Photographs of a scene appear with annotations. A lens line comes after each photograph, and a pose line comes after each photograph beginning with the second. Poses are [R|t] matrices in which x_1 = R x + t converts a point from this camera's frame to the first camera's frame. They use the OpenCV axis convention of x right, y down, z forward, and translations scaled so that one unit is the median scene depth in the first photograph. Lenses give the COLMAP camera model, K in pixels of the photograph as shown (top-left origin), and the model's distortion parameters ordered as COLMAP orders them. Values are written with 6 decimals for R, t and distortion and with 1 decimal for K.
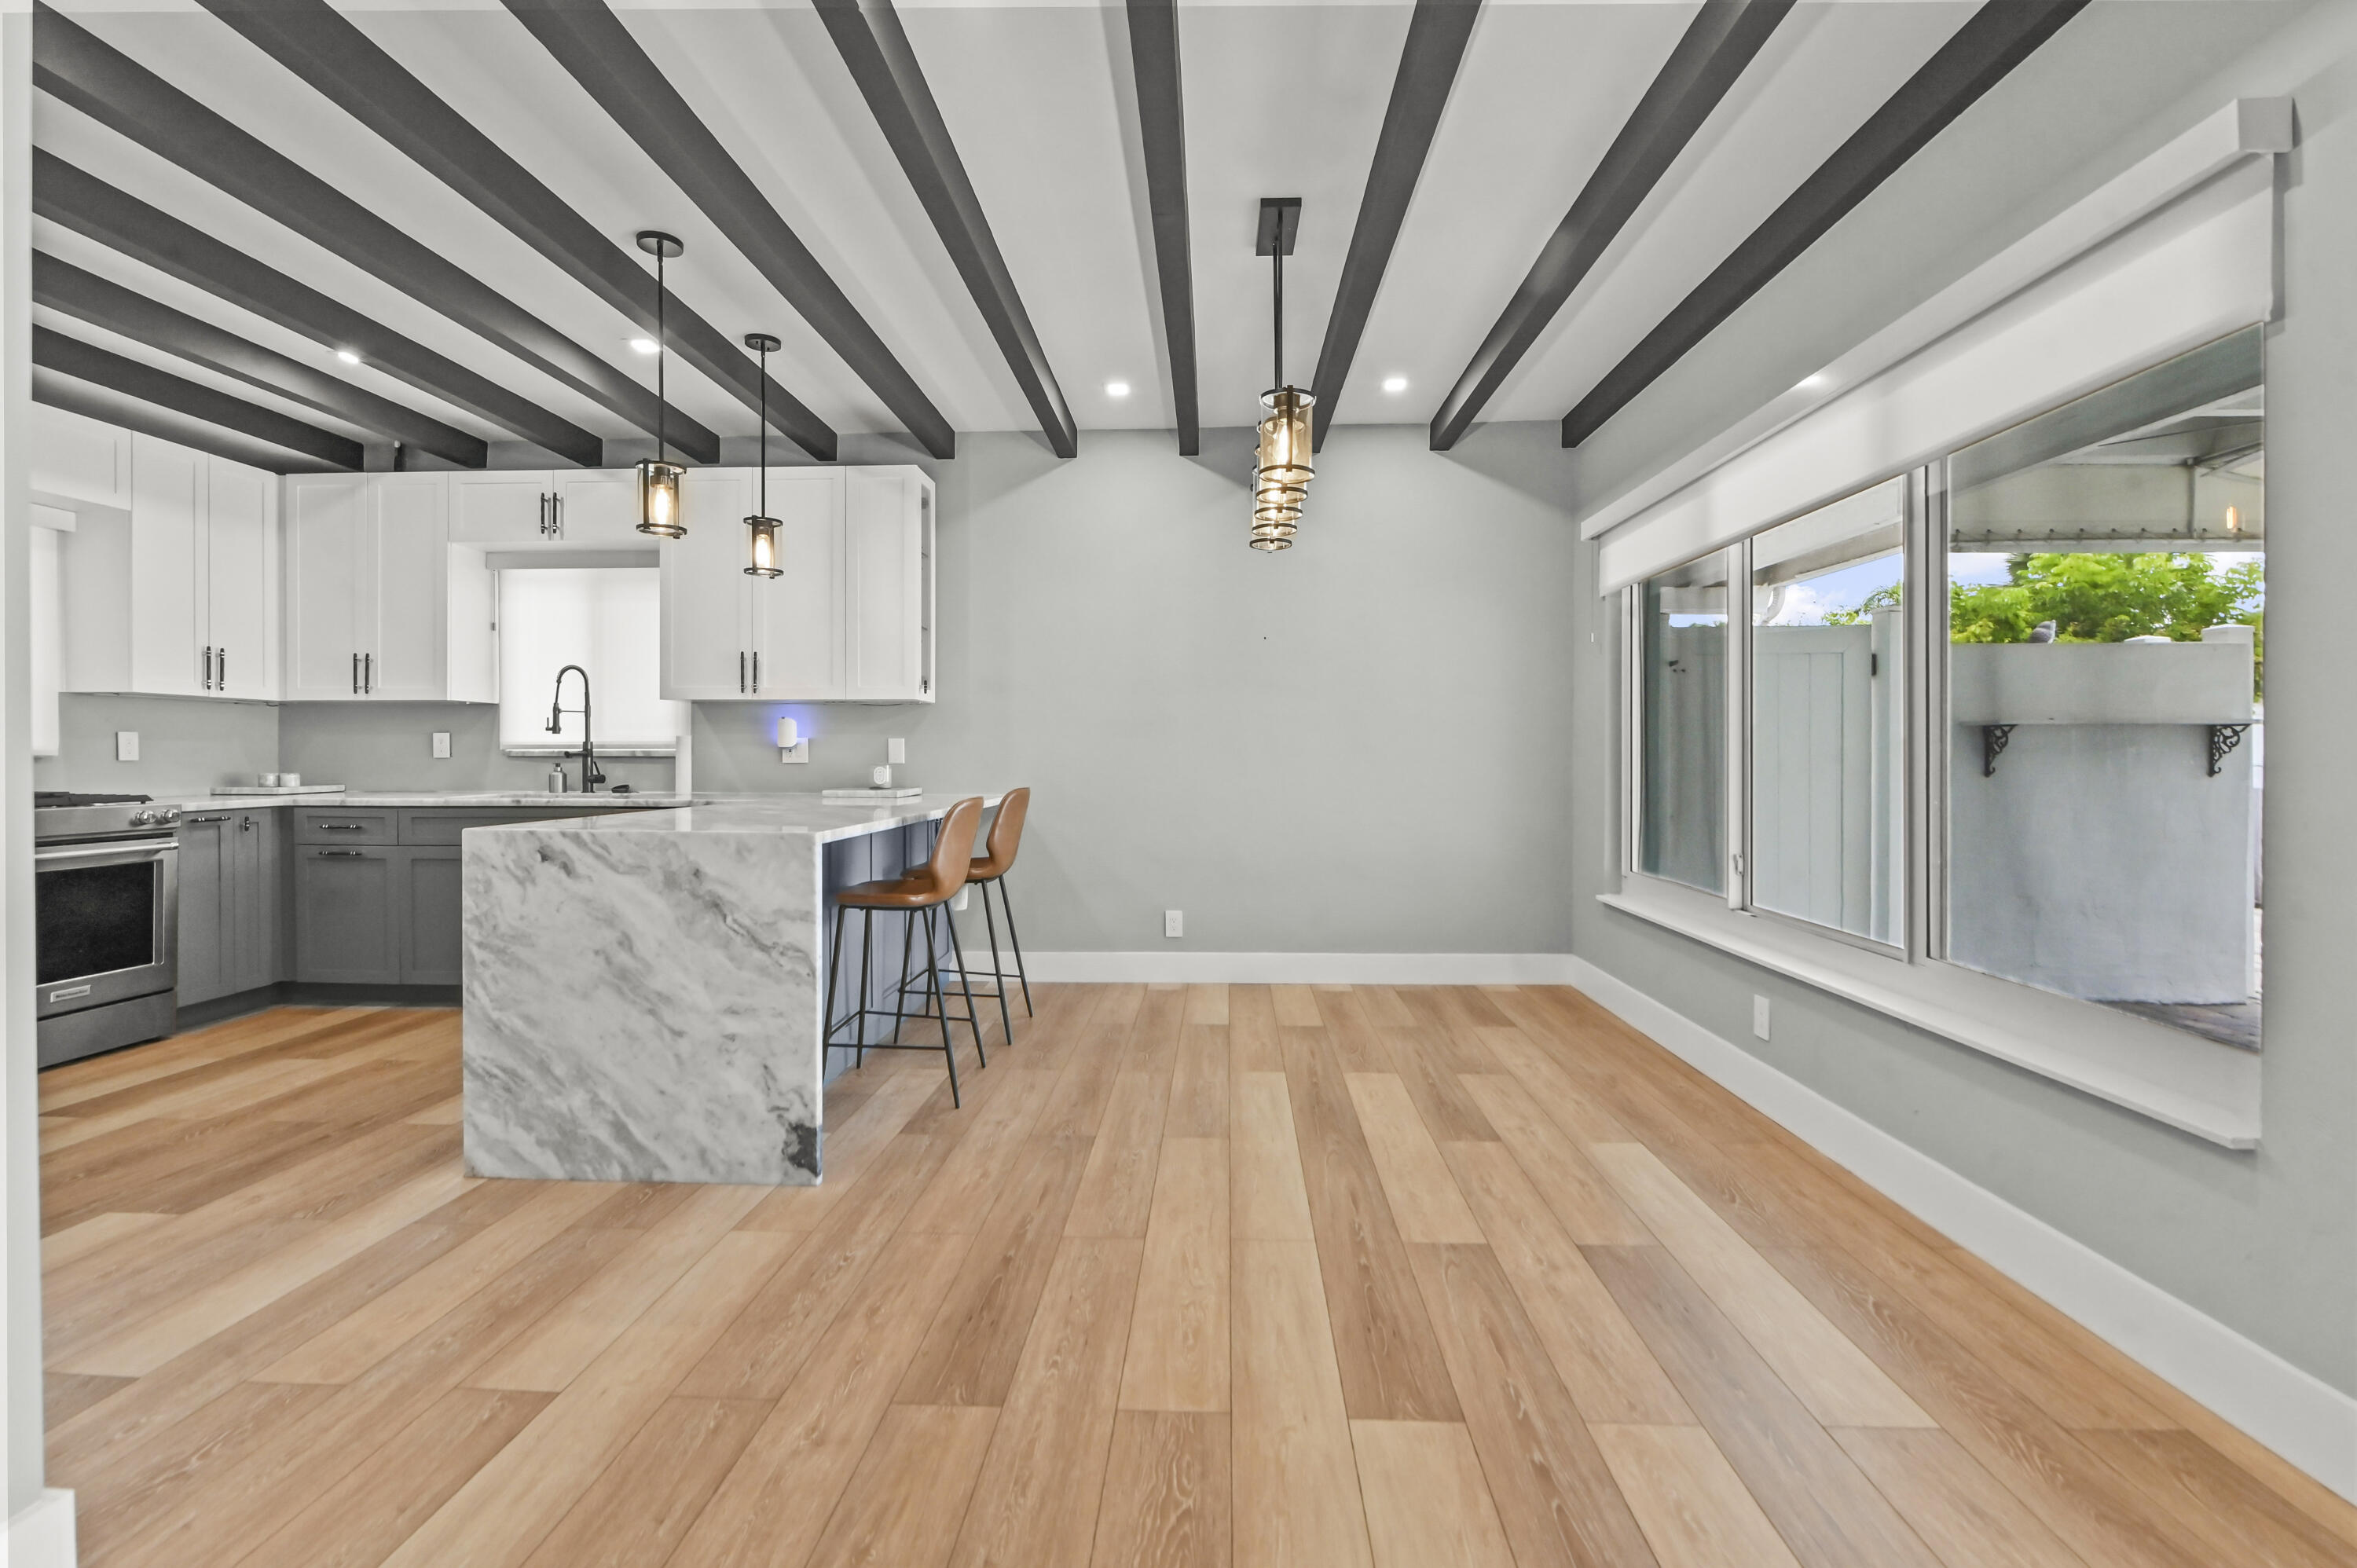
lens RADIAL K [[1018.6, 0, 1178.6], [0, 1018.6, 770.0], [0, 0, 1]] dist [-0.000460, 0.000258]
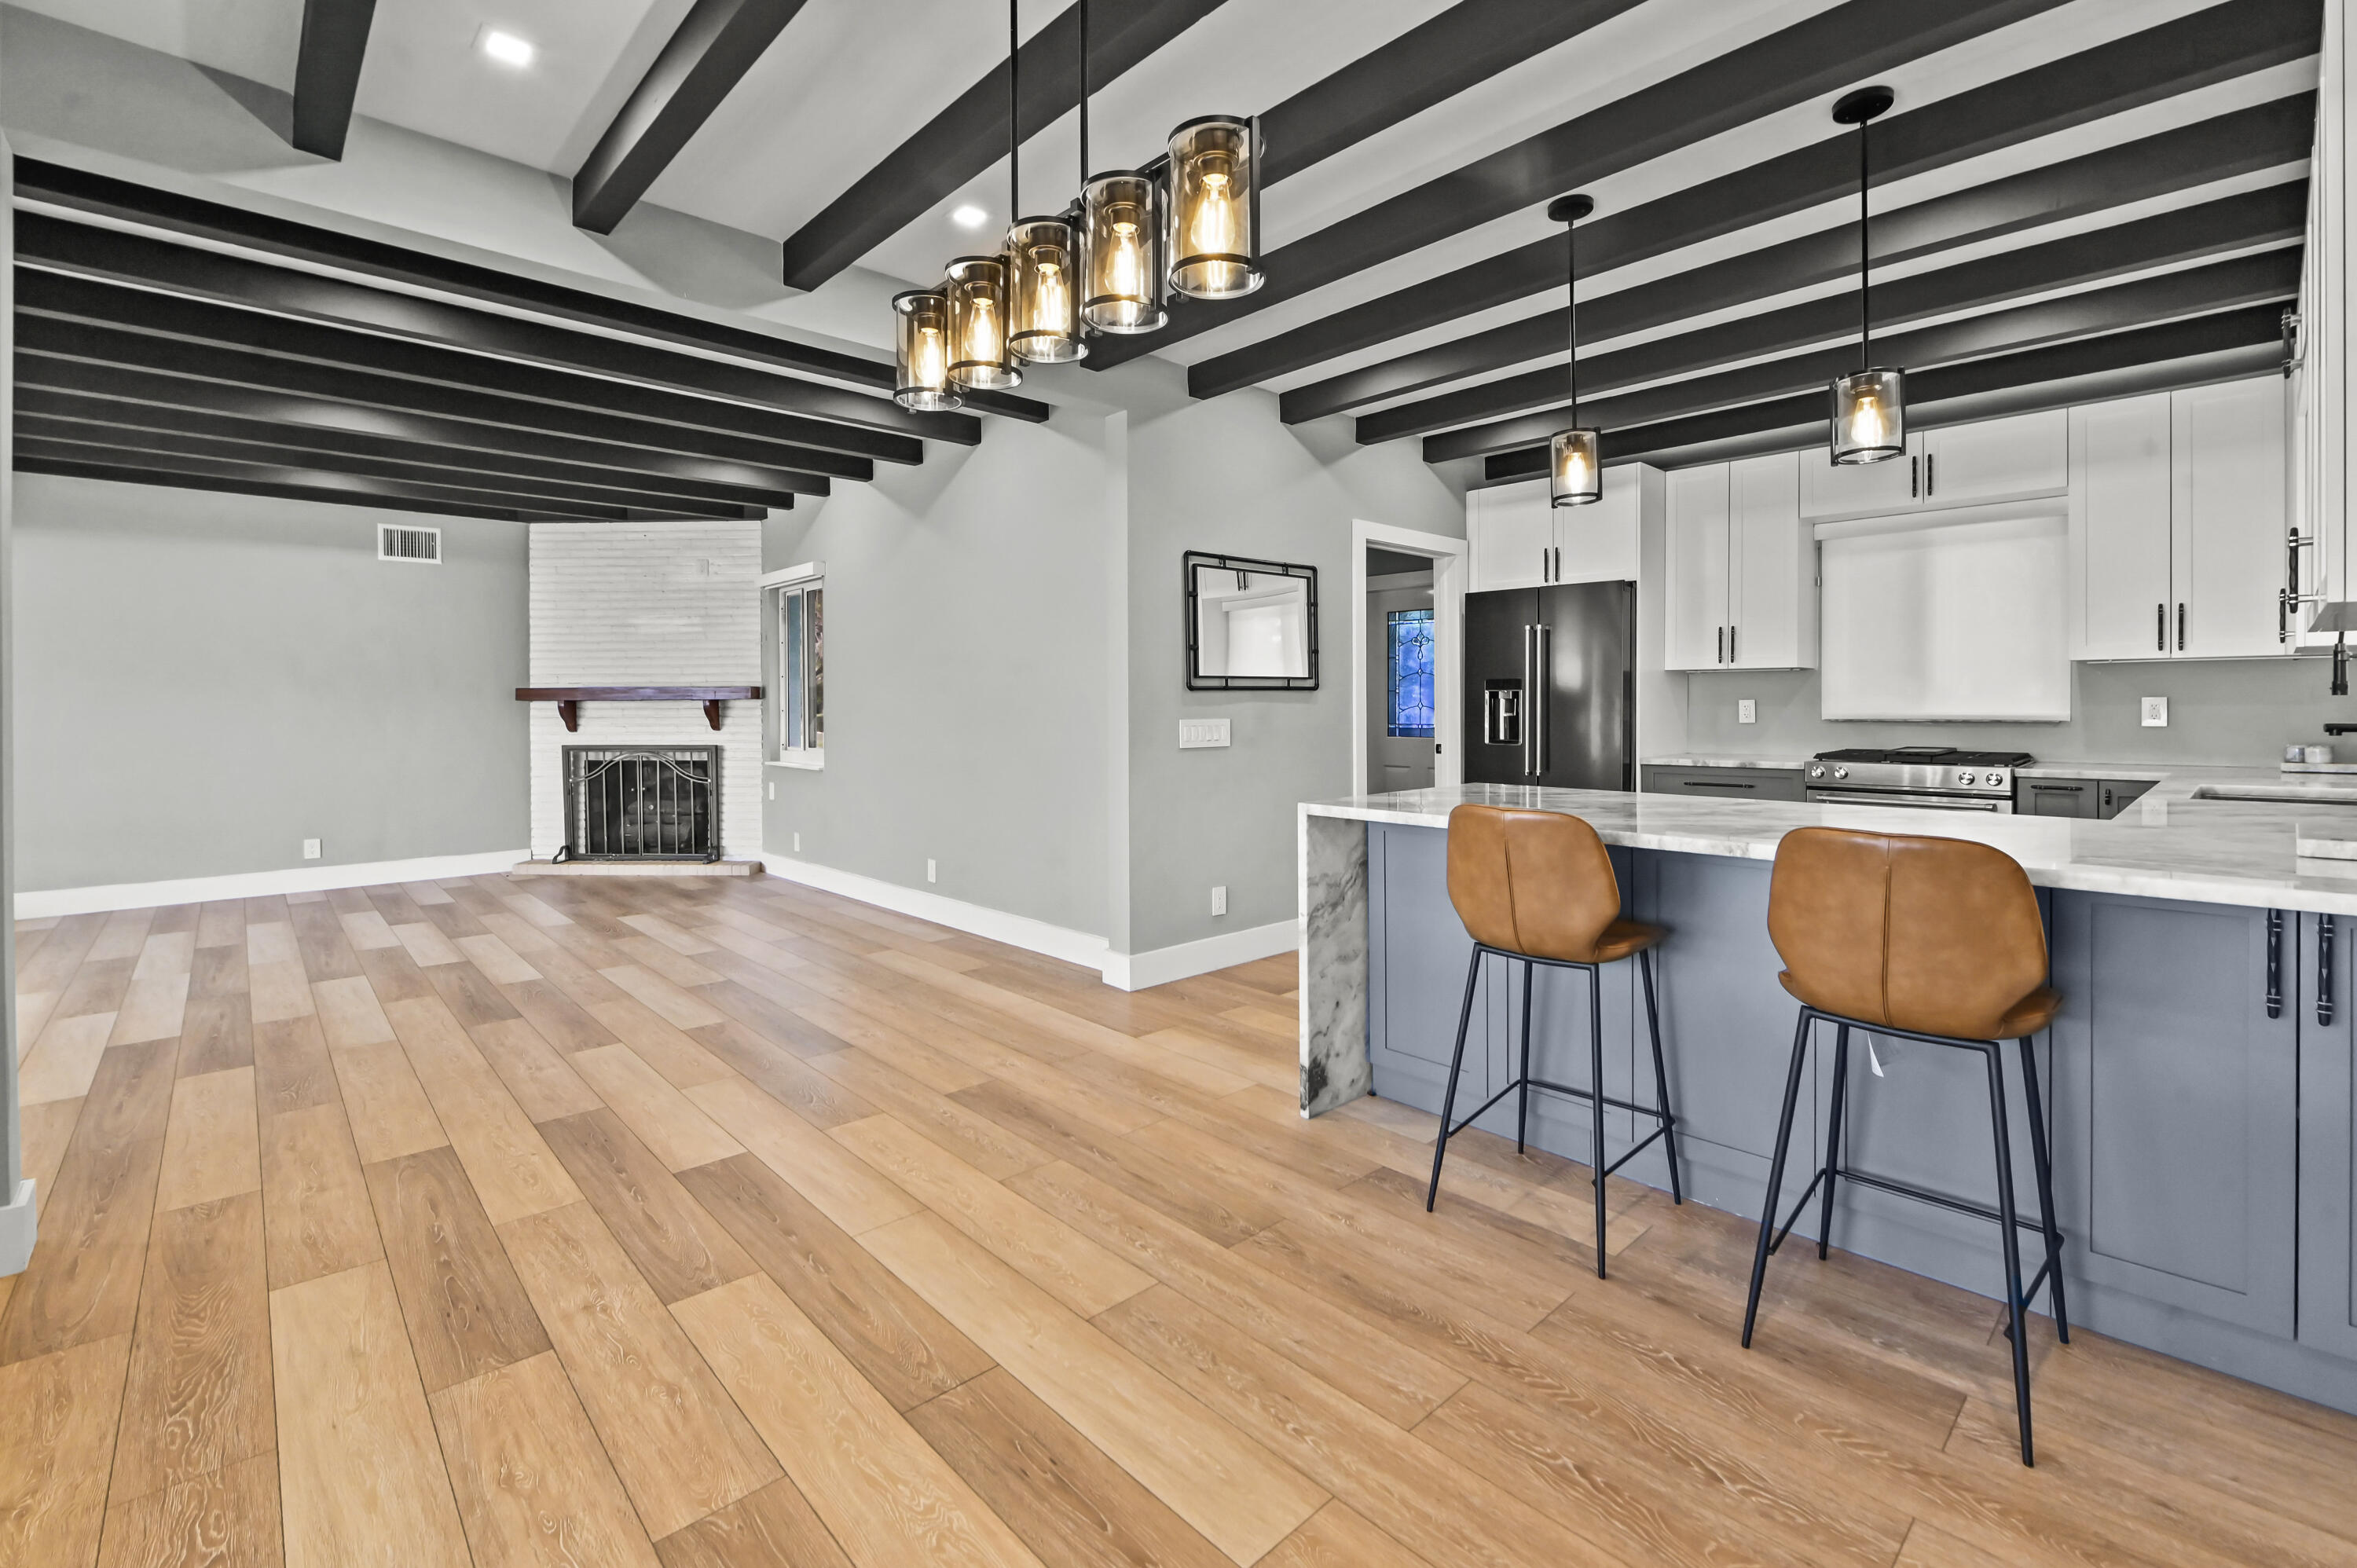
lens RADIAL K [[1018.6, 0, 1202.3], [0, 1018.6, 703.8], [0, 0, 1]] dist [-0.000460, 0.000258]
pose [[-0.688250, 0.004464, -0.725460, 0.617174], [-0.004428, 0.999937, 0.010354, -0.072572], [0.725460, 0.010338, -0.688187, 1.923647]]
